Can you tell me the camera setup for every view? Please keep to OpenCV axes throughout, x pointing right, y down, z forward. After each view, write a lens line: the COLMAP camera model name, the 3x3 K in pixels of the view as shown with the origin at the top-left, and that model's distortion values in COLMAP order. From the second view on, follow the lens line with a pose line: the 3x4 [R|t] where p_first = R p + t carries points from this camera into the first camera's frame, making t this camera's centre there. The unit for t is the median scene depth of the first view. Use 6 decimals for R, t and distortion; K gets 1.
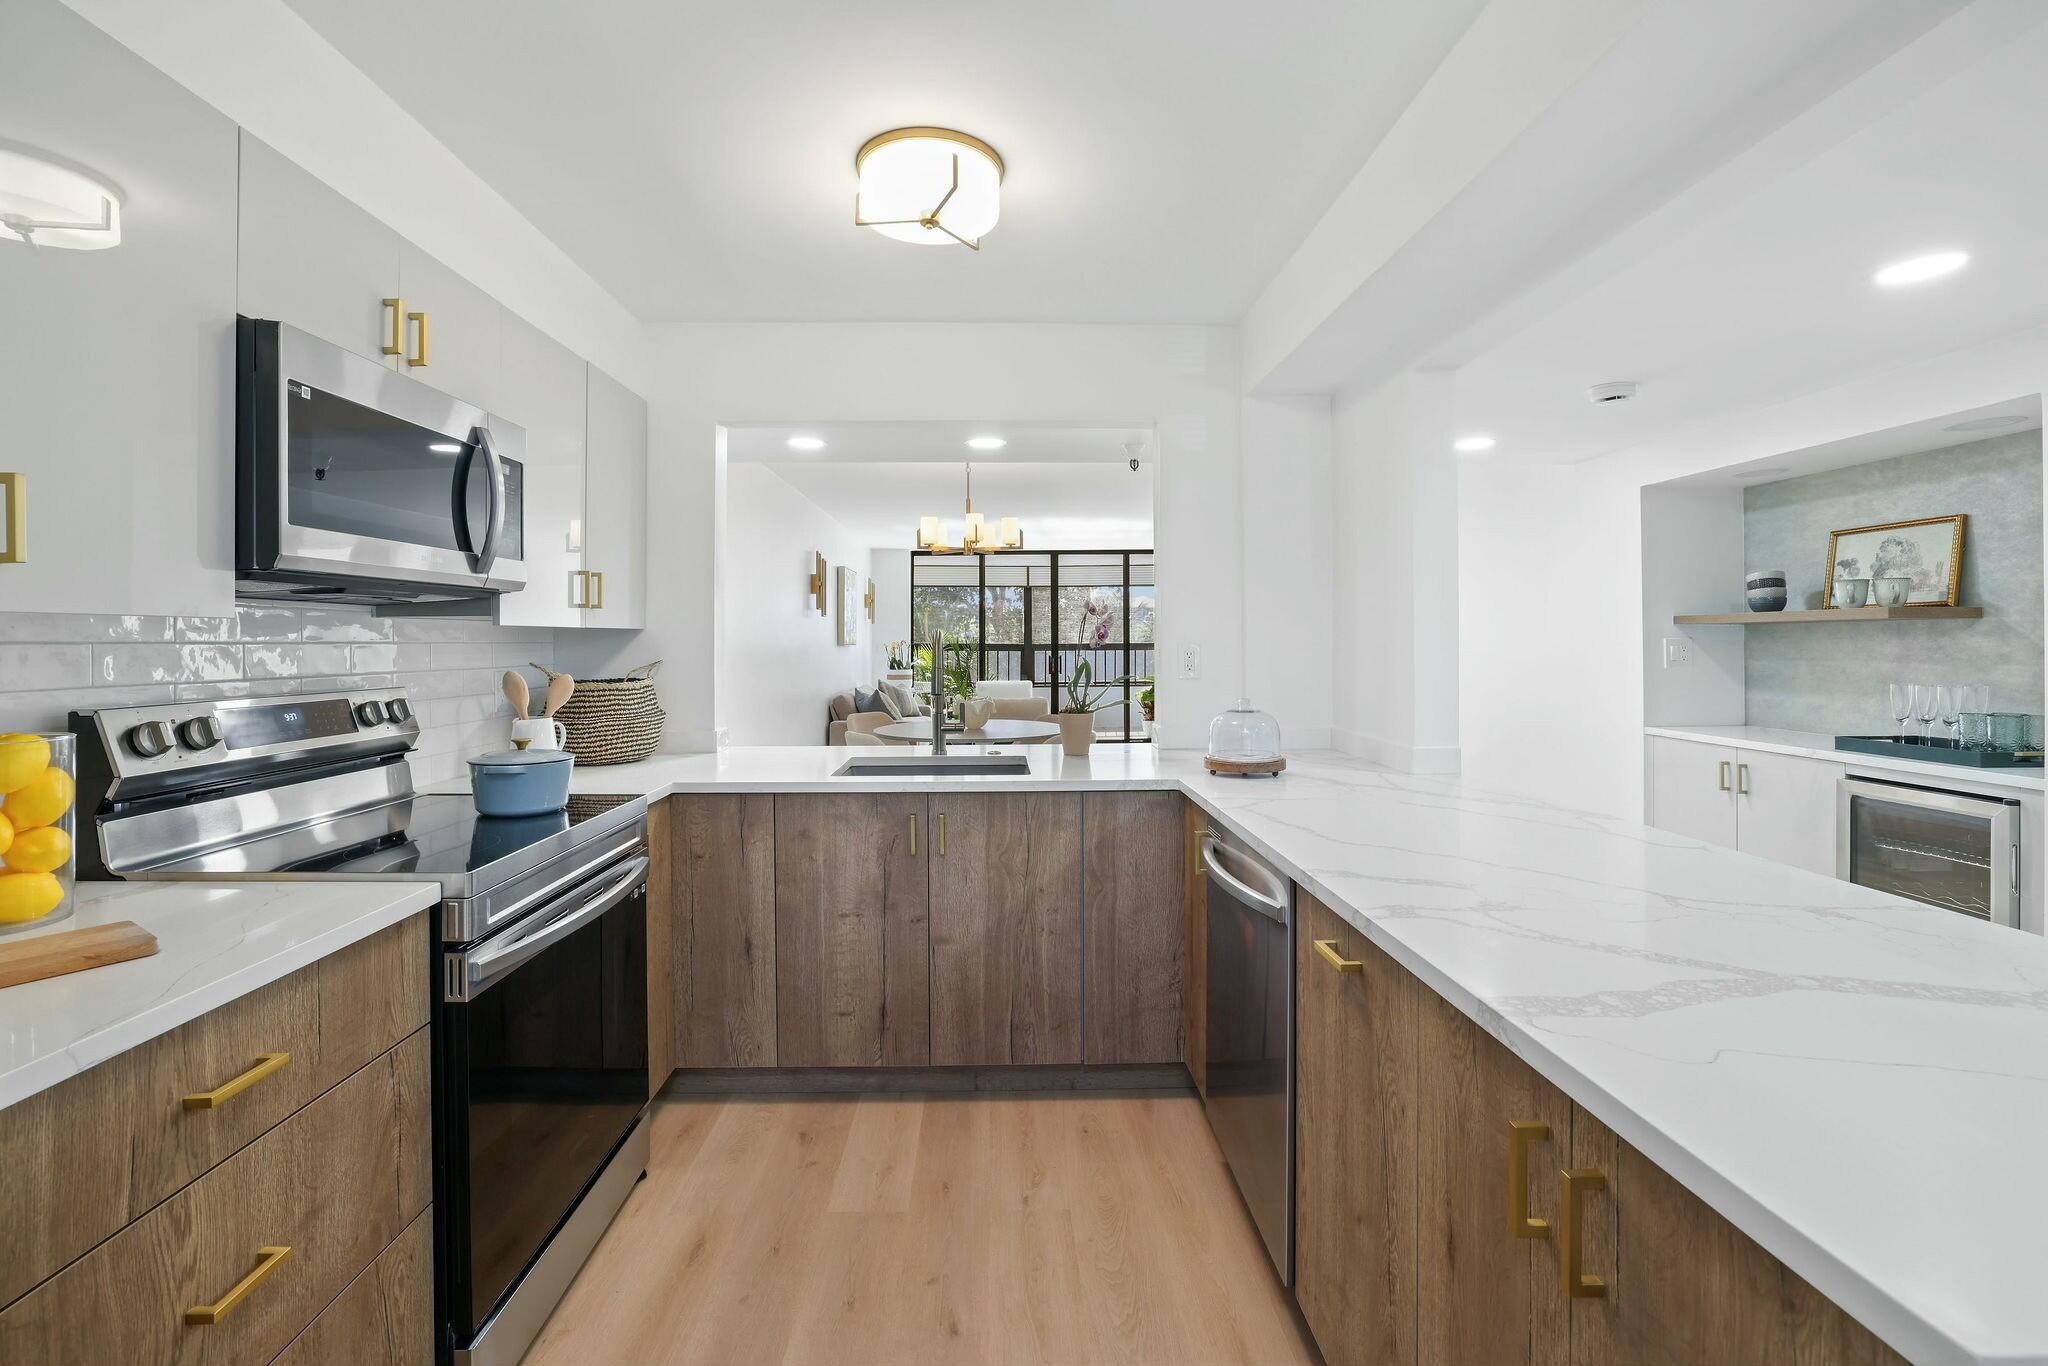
lens RADIAL K [[880.5, 0, 1024.6], [0, 880.5, 647.5], [0, 0, 1]] dist [-0.027284, 0.005219]
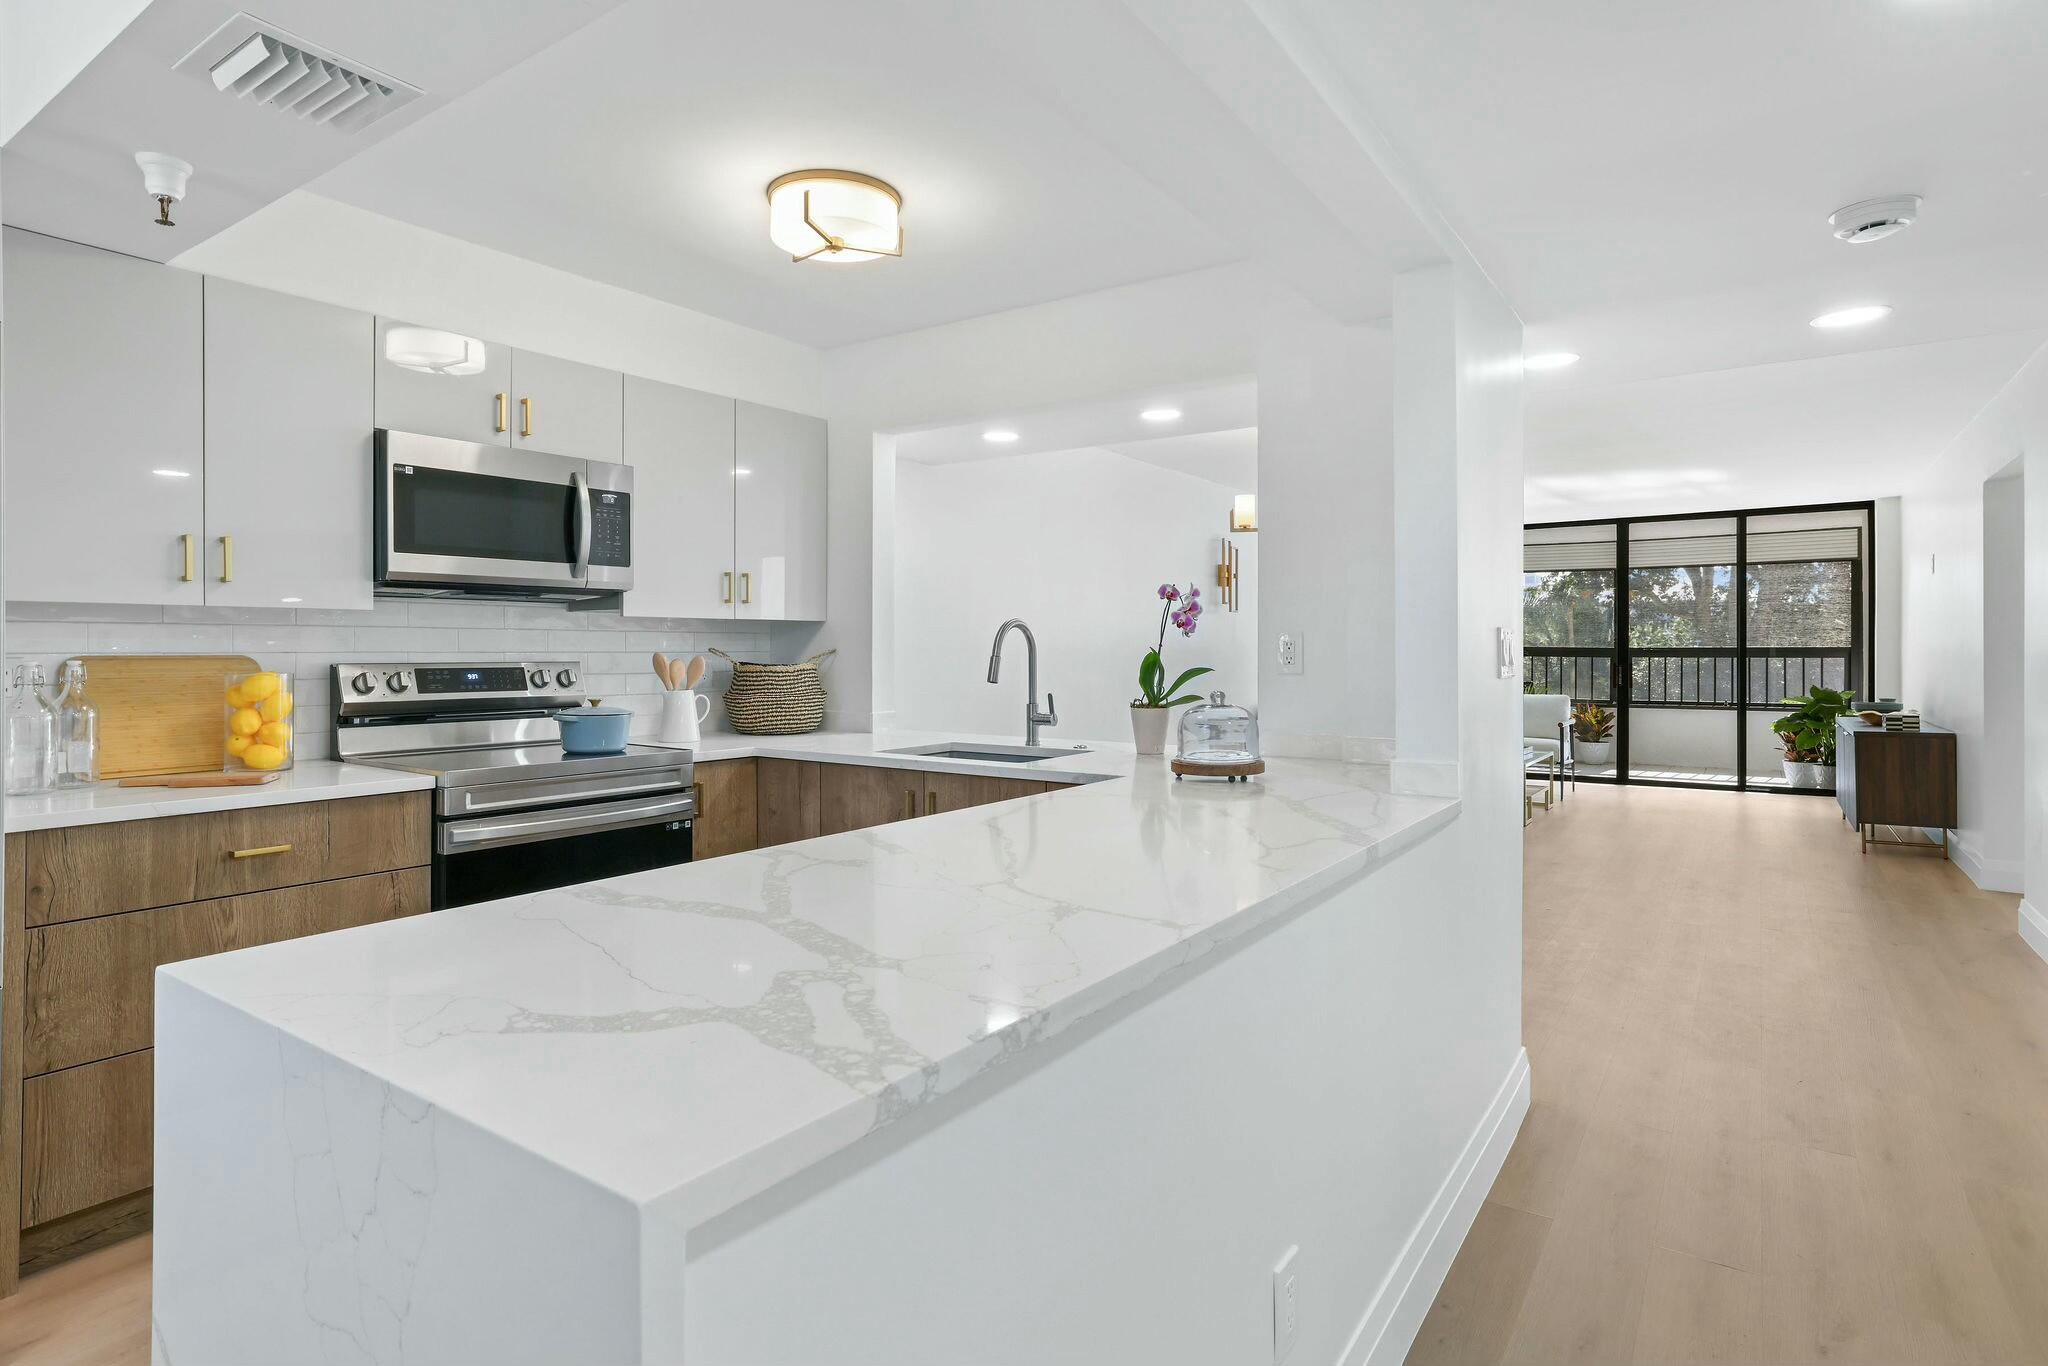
lens RADIAL K [[1062.9, 0, 1009.7], [0, 1062.9, 661.8], [0, 0, 1]] dist [-0.001200, 0.000578]
pose [[0.804313, 0.012352, -0.594078, 0.726017], [-0.009286, 0.999923, 0.008218, 0.021723], [0.594134, -0.001093, 0.804366, 0.040492]]
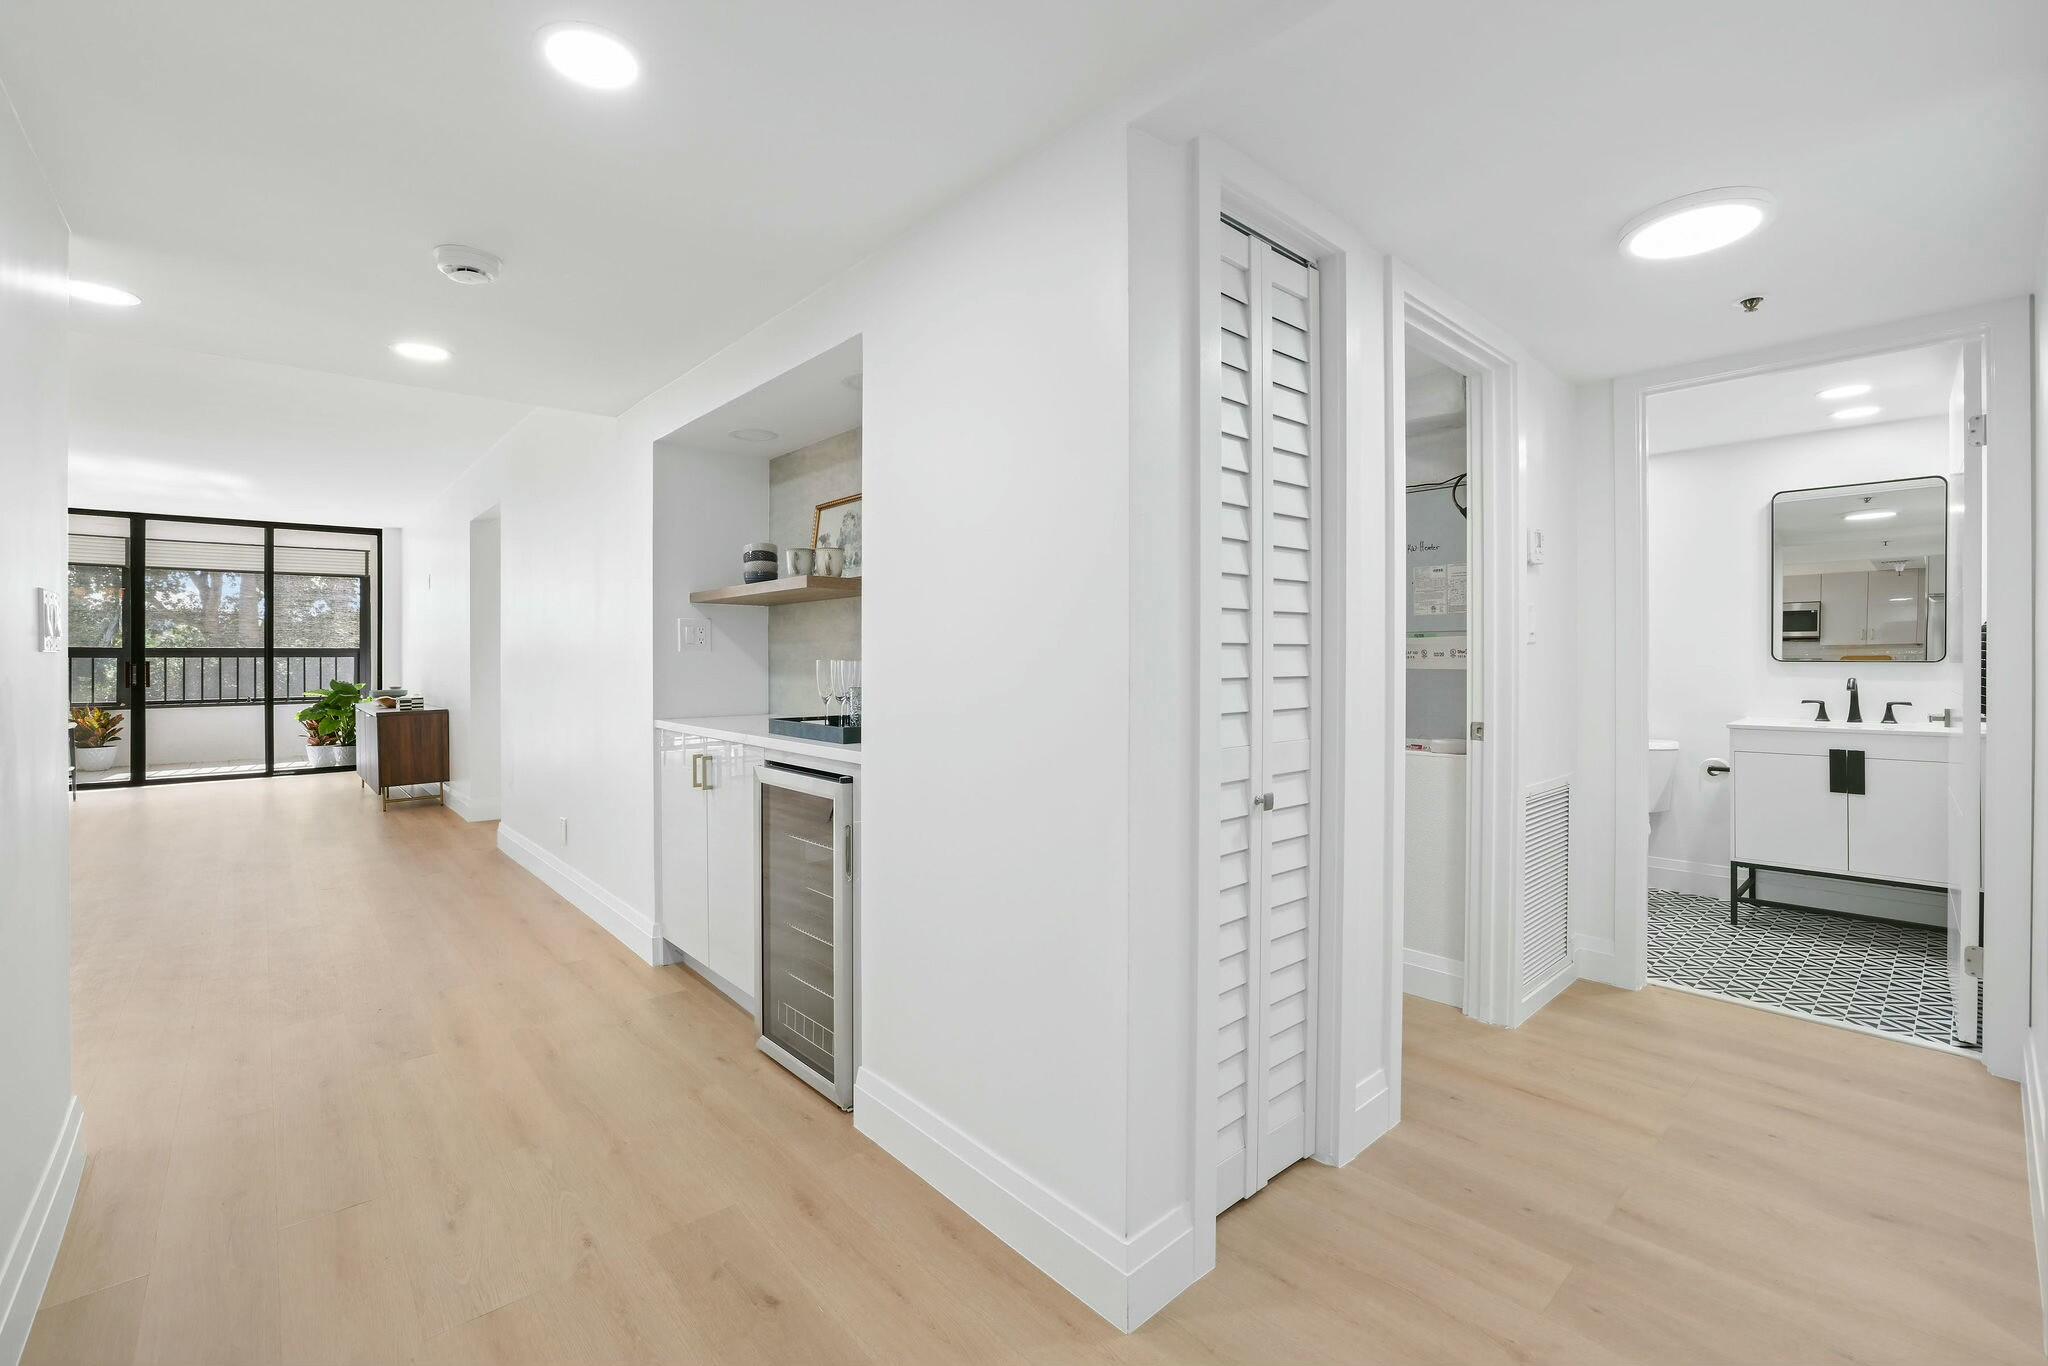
lens RADIAL K [[880.5, 0, 1018.9], [0, 880.5, 656.6], [0, 0, 1]] dist [-0.027284, 0.005219]
pose [[0.766320, 0.005840, 0.642433, 0.644199], [0.000640, 0.999951, -0.009853, 0.055396], [-0.642459, 0.007962, 0.766279, 0.153077]]
